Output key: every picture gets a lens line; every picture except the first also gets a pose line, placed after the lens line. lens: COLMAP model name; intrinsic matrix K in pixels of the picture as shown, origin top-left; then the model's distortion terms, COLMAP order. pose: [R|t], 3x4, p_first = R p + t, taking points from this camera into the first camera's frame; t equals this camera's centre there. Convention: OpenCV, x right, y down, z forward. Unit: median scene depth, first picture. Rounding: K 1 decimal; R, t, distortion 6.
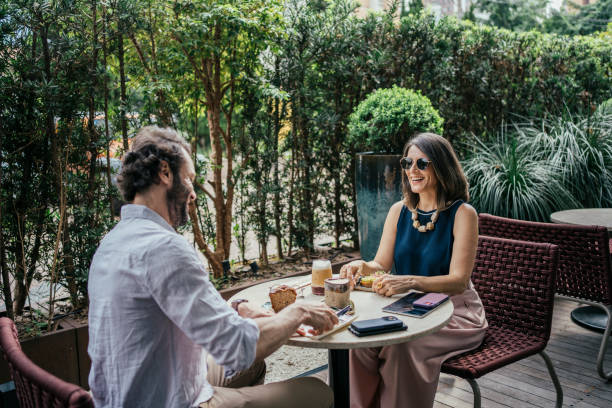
lens RADIAL K [[605.2, 0, 306.0], [0, 605.2, 203.5], [0, 0, 1]] dist [-0.005444, 0.000000]
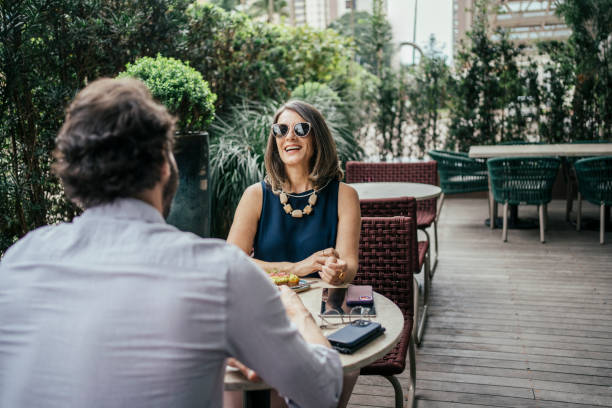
lens RADIAL K [[605.2, 0, 305.9], [0, 605.2, 204.0], [0, 0, 1]] dist [-0.005444, 0.000000]
pose [[0.819328, -0.085573, 0.566902, -0.192366], [0.080470, 0.996175, 0.034069, 0.000324], [-0.567649, 0.017705, 0.823080, 0.206611]]
